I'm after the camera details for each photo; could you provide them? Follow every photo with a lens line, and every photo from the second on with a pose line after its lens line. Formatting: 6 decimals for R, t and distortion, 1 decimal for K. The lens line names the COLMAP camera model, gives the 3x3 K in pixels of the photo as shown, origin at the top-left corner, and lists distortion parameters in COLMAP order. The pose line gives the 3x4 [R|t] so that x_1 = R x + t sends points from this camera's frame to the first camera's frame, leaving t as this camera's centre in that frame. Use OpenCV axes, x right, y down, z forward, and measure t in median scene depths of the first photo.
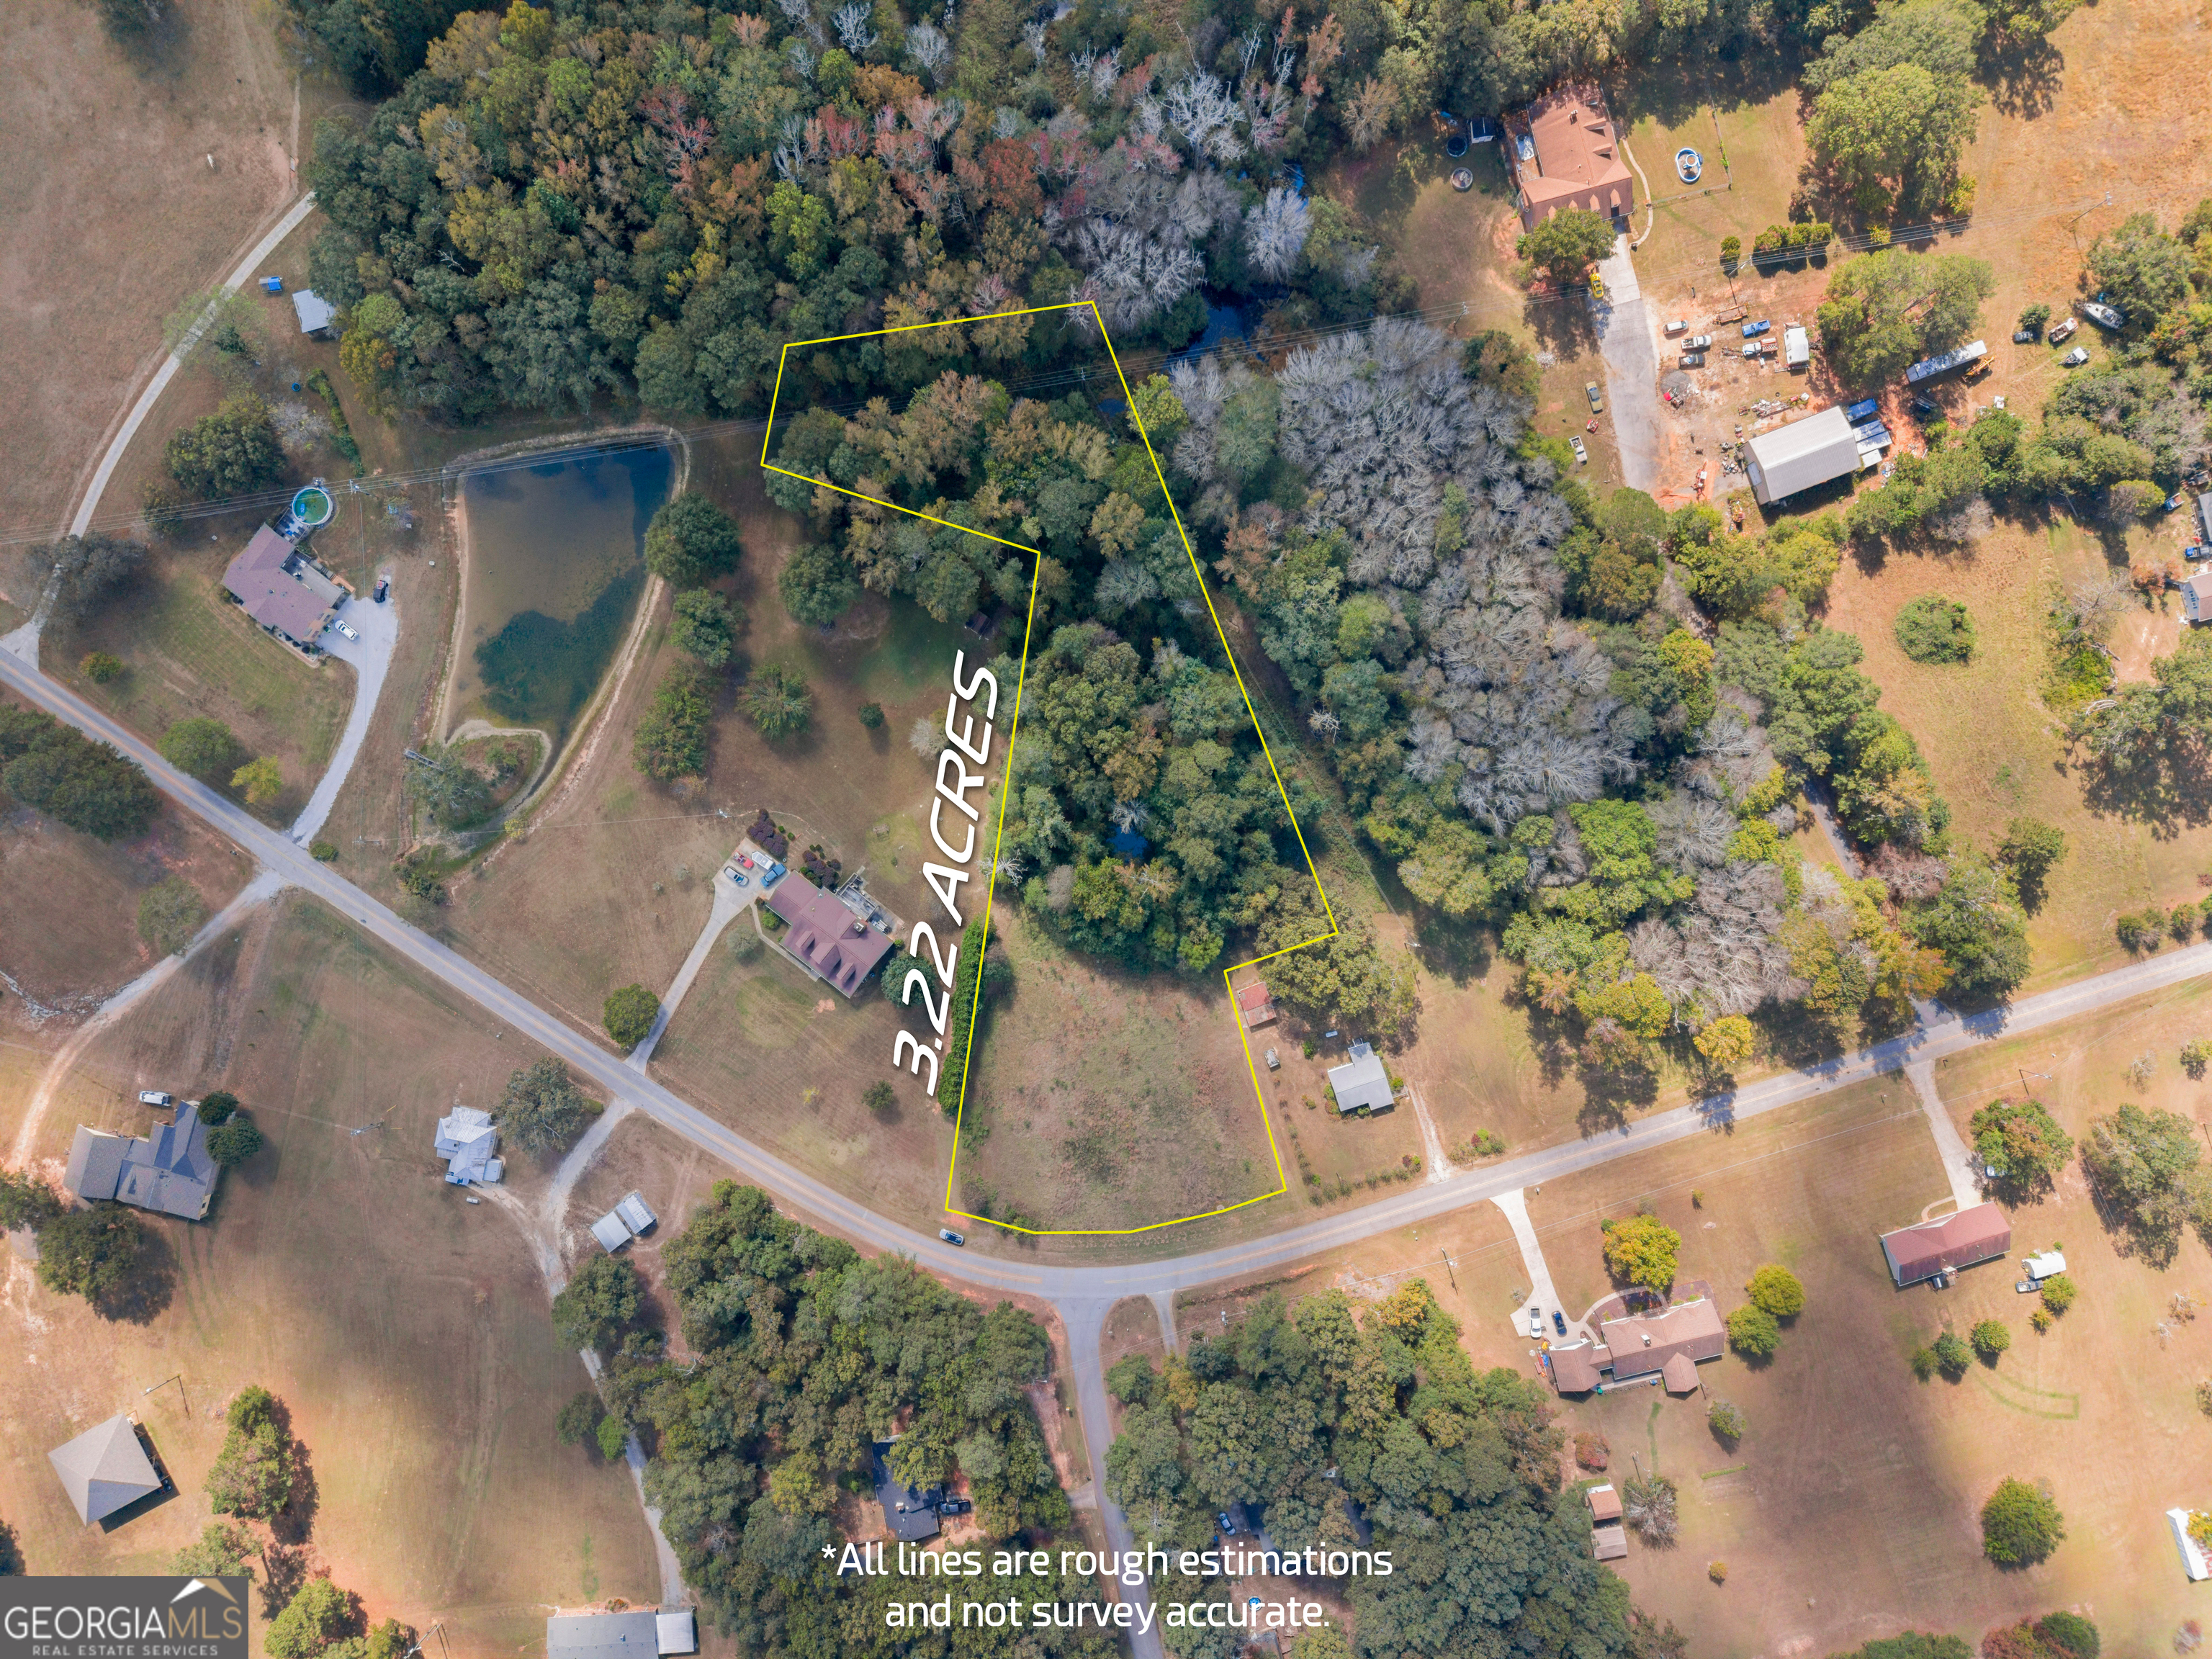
lens RADIAL K [[1518.9, 0, 1144.5], [0, 1518.9, 824.7], [0, 0, 1]] dist [-0.000443, -0.001179]
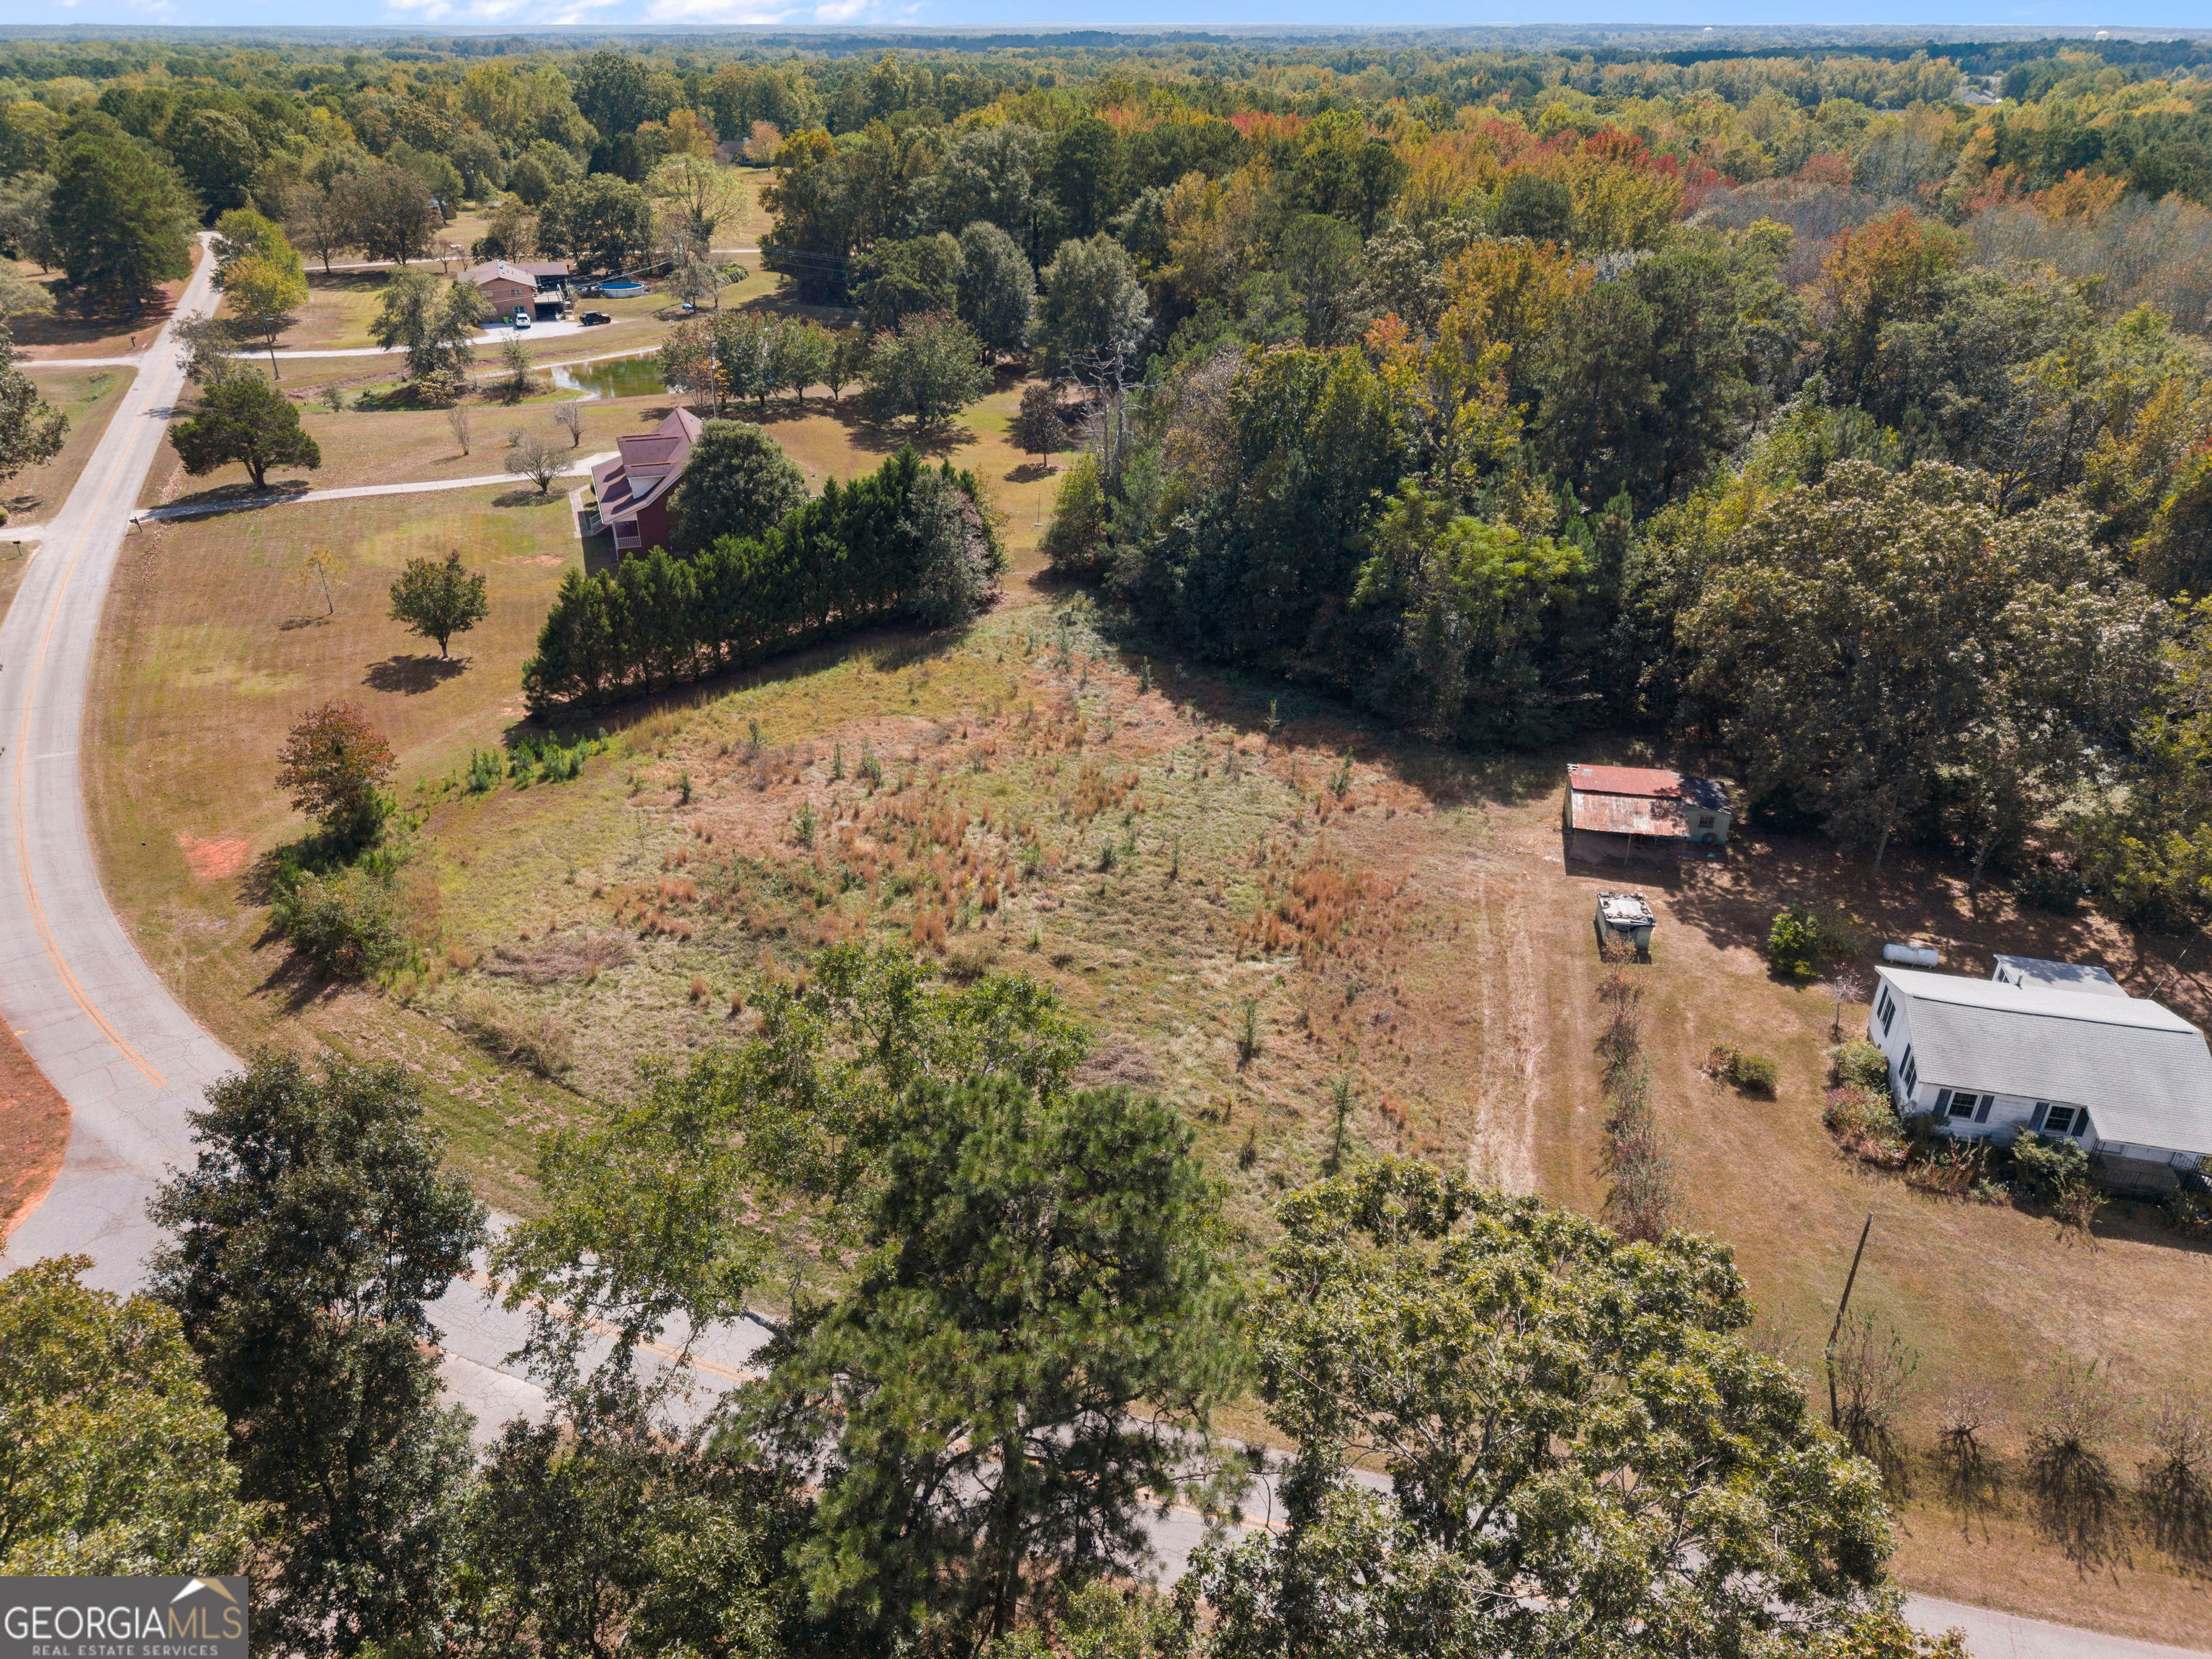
lens RADIAL K [[1538.6, 0, 1106.0], [0, 1538.6, 829.5], [0, 0, 1]] dist [0.002309, -0.040557]
pose [[0.843581, 0.244336, -0.478196, 0.126556], [-0.536903, 0.400901, -0.742303, 0.370893], [0.010338, 0.882937, 0.469377, 0.876665]]
